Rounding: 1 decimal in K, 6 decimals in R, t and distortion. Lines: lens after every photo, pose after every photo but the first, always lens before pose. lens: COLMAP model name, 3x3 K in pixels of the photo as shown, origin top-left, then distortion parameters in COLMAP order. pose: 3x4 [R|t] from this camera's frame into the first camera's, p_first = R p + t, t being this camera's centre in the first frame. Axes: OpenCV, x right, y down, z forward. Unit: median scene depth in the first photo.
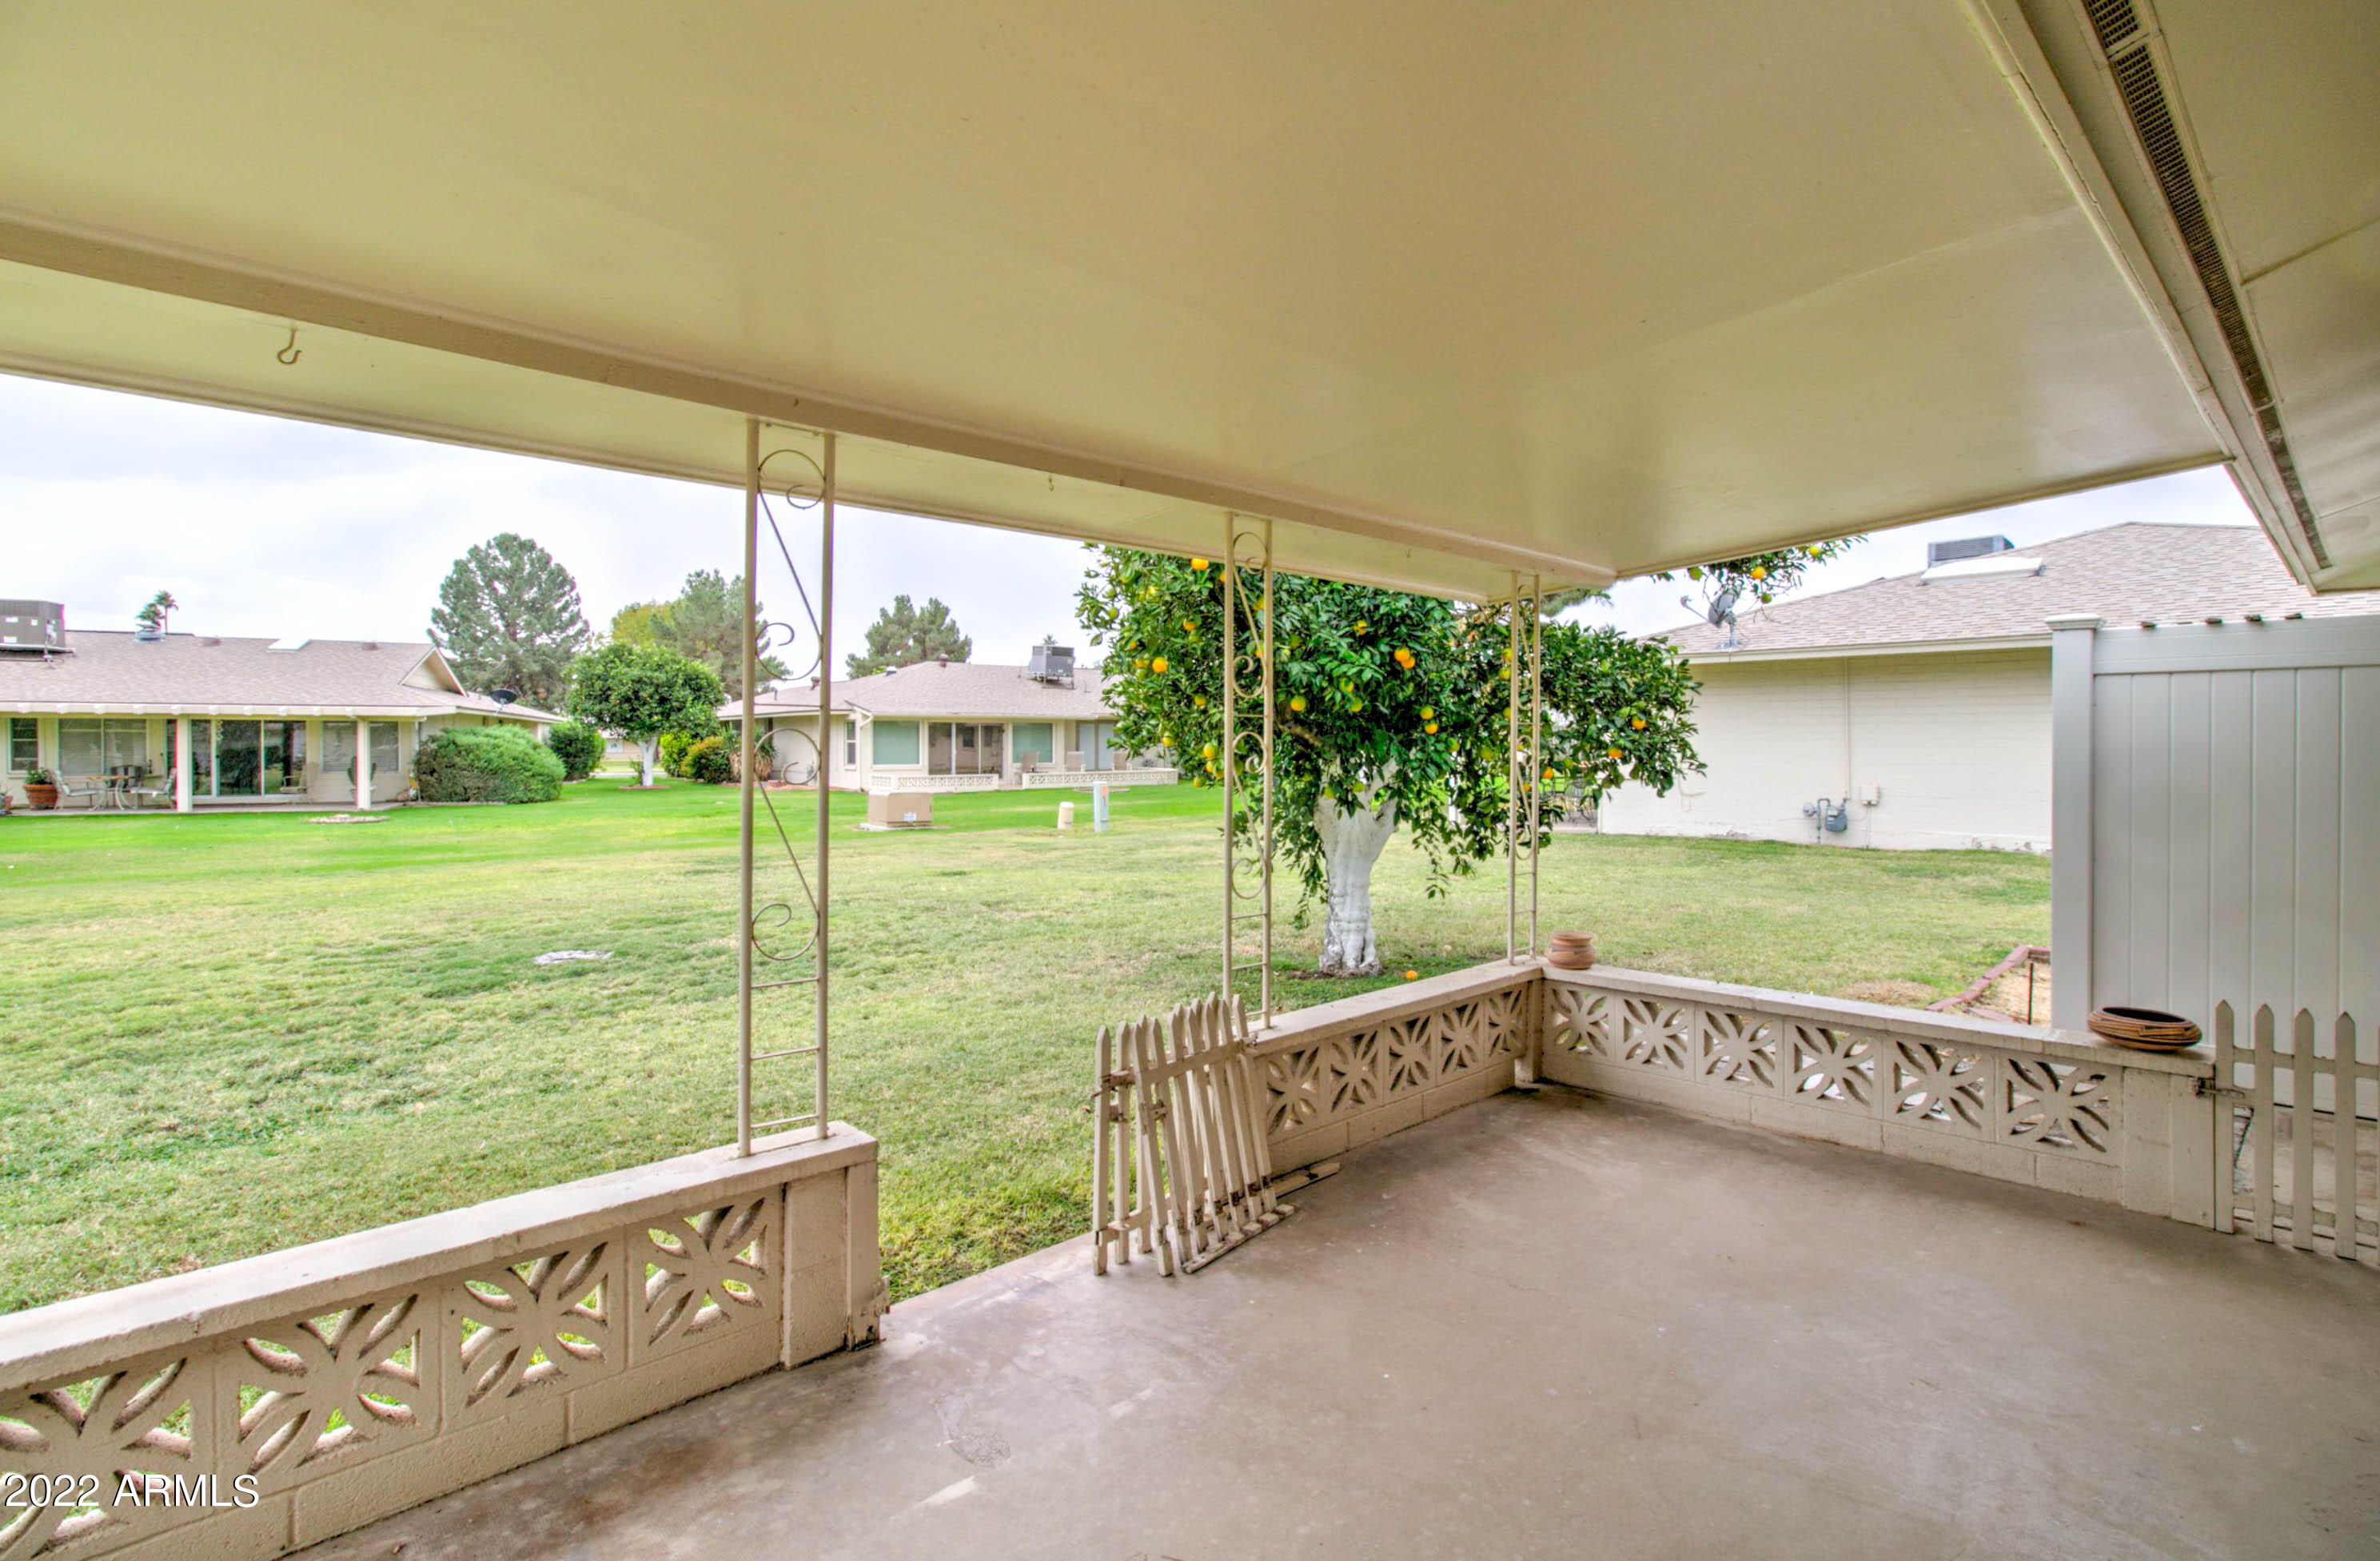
lens RADIAL K [[1141.5, 0, 1194.3], [0, 1141.5, 760.7], [0, 0, 1]] dist [0.001501, -0.000246]
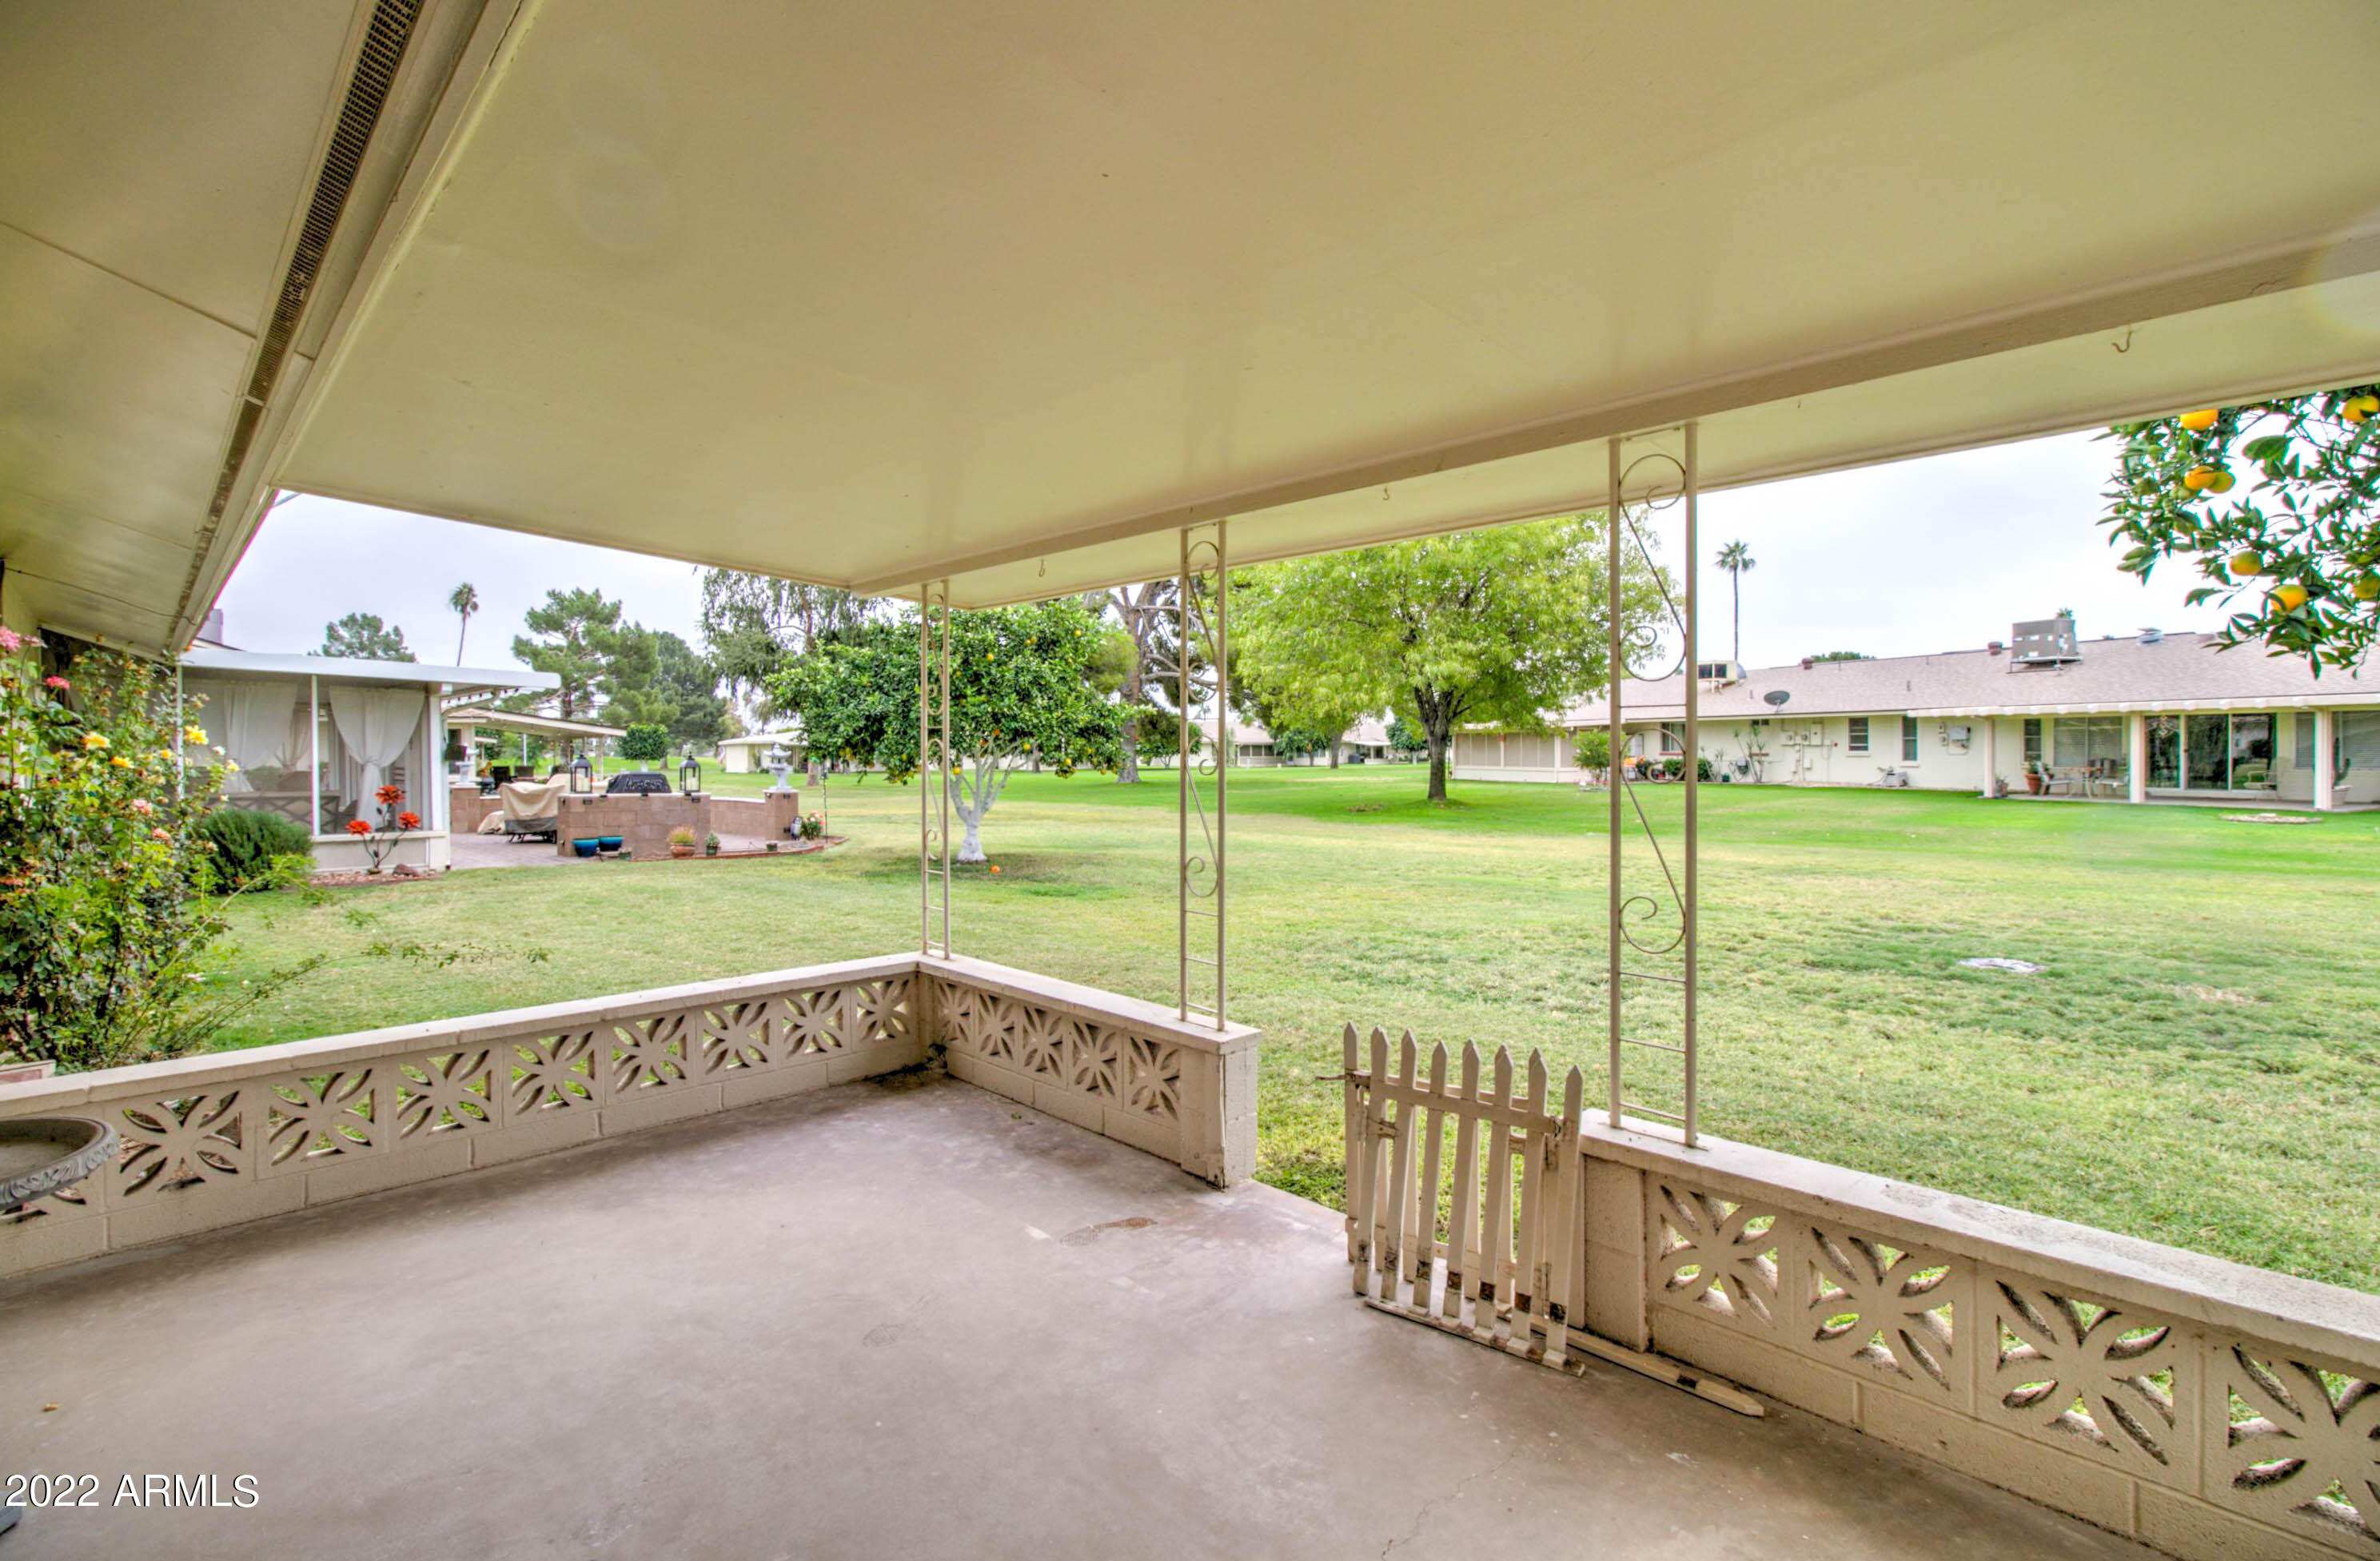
lens RADIAL K [[1118.7, 0, 1234.6], [0, 1118.7, 734.1], [0, 0, 1]] dist [0.001020, 0.000406]
pose [[0.017988, -0.013425, -0.999748, 0.359528], [-0.004192, 0.999900, -0.013502, -0.003777], [0.999829, 0.004434, 0.017930, 0.339349]]
